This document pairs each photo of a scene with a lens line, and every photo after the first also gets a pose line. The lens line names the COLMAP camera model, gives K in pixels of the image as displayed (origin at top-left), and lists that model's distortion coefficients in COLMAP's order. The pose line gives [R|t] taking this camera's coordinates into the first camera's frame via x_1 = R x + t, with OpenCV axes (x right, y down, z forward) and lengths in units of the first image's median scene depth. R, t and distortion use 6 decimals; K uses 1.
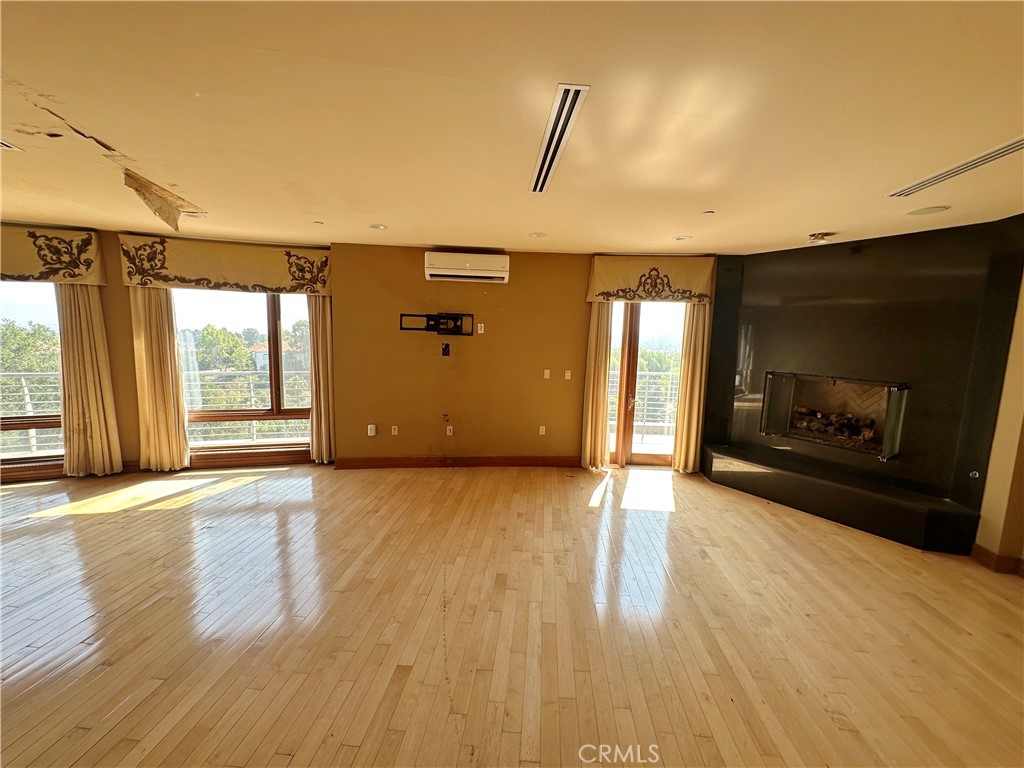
lens RADIAL K [[410.6, 0, 513.9], [0, 410.6, 382.5], [0, 0, 1]] dist [0.000029, -0.000430]
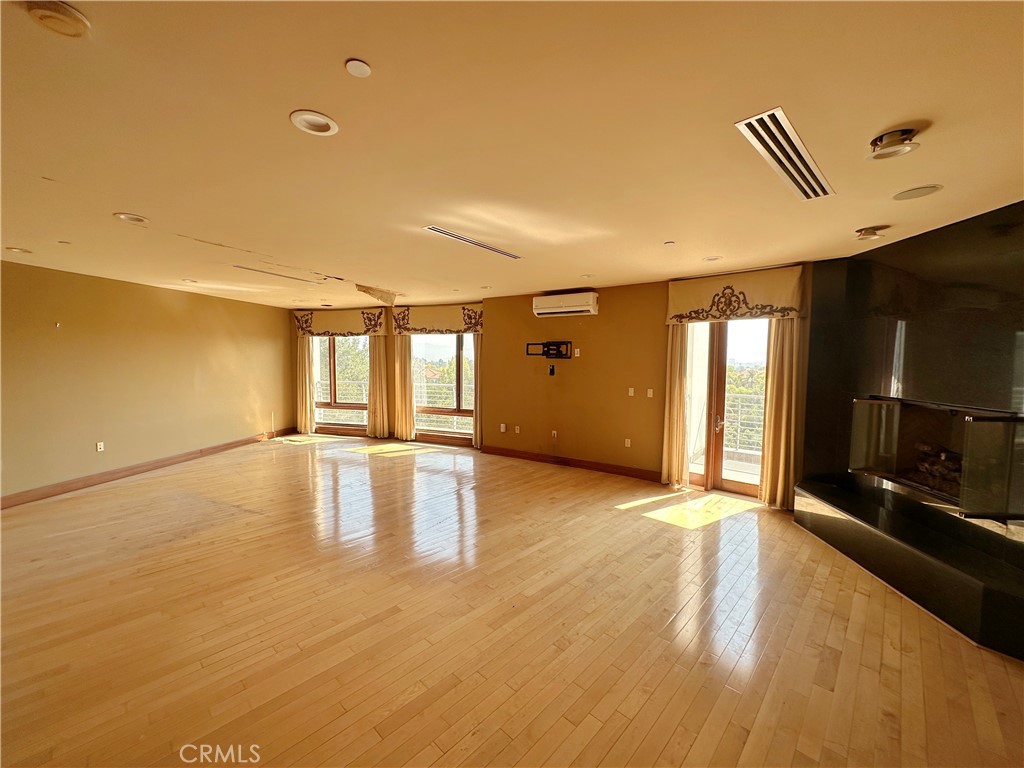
lens RADIAL K [[410.6, 0, 506.9], [0, 410.6, 378.6], [0, 0, 1]] dist [0.000029, -0.000430]
pose [[0.773288, 0.011934, -0.633943, 0.554857], [-0.059894, 0.996727, -0.054295, 0.025215], [0.631220, 0.079955, 0.771471, -0.071076]]
